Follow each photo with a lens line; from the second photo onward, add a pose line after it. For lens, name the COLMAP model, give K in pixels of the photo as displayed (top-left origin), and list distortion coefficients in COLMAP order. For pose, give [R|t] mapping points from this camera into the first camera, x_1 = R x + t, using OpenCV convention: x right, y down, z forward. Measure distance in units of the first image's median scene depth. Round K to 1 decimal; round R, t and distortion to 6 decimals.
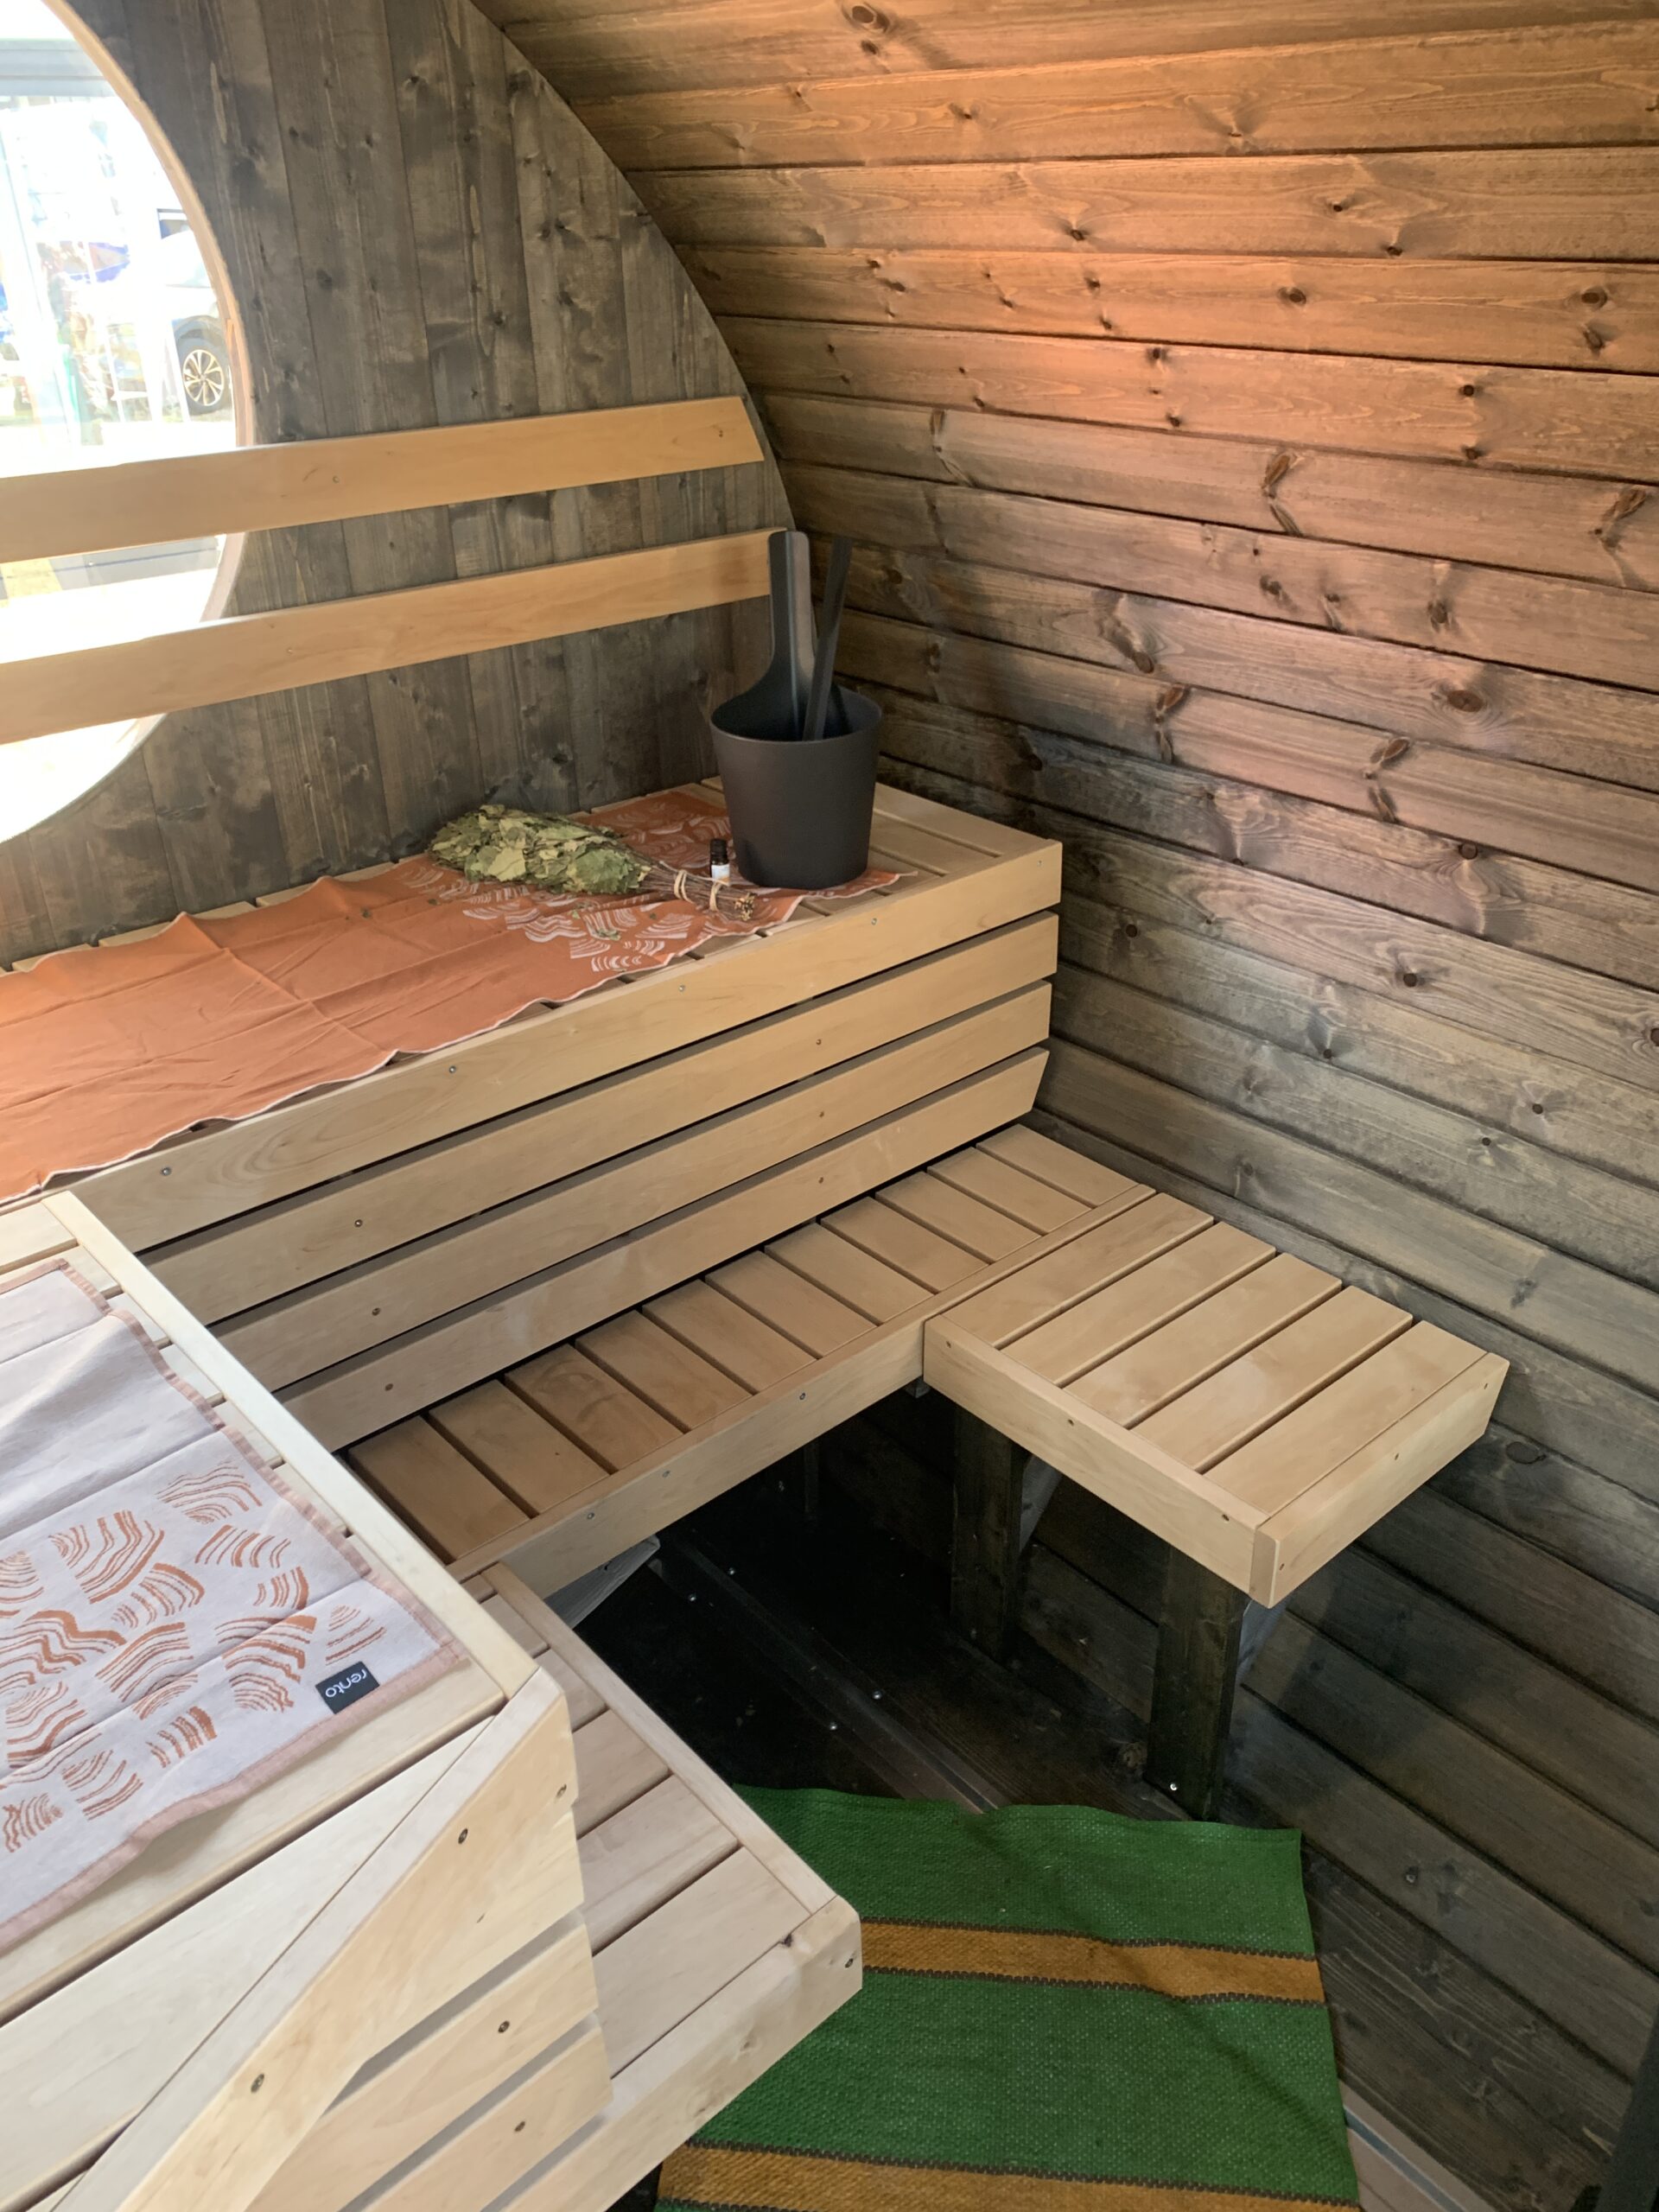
lens RADIAL K [[1694.2, 0, 833.1], [0, 1694.2, 1098.5], [0, 0, 1]] dist [-0.001755, -0.004487]
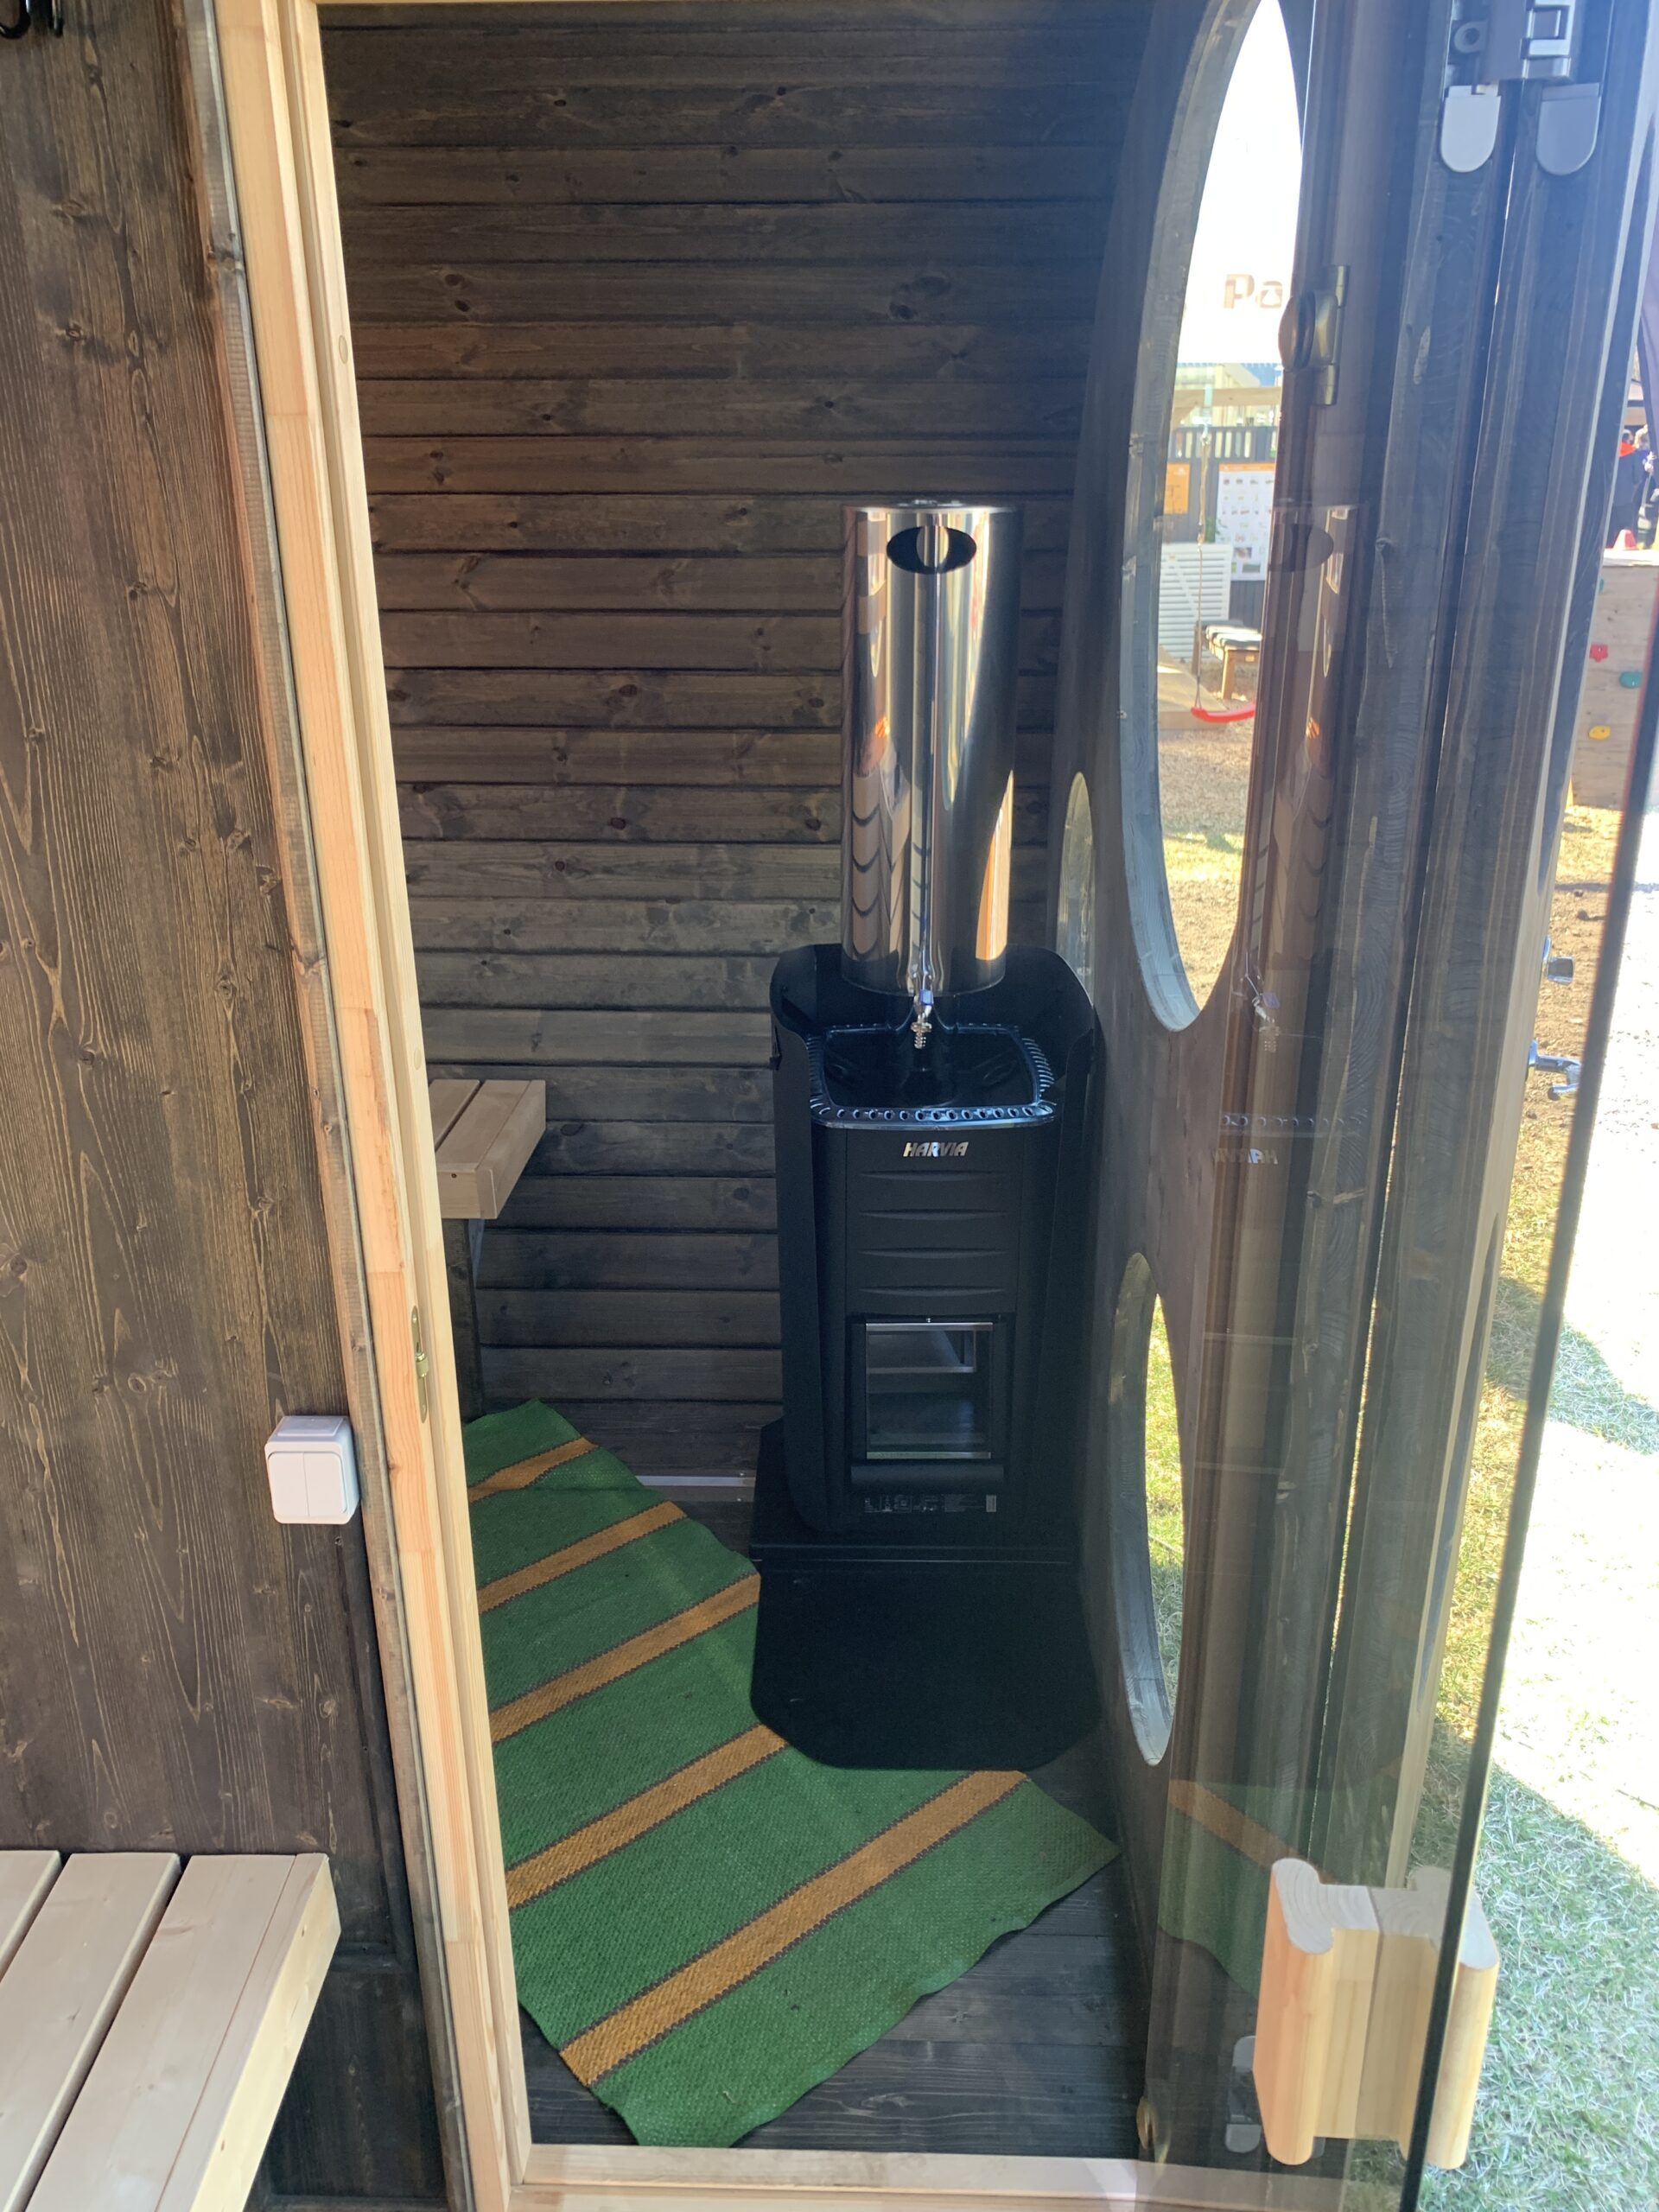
lens RADIAL K [[1694.2, 0, 832.5], [0, 1694.2, 1102.6], [0, 0, 1]] dist [-0.001755, -0.004487]
pose [[0.702850, -0.267156, 0.659264, -0.514699], [0.330704, 0.943268, 0.029675, 0.227748], [-0.629790, 0.197164, 0.751326, -0.424112]]
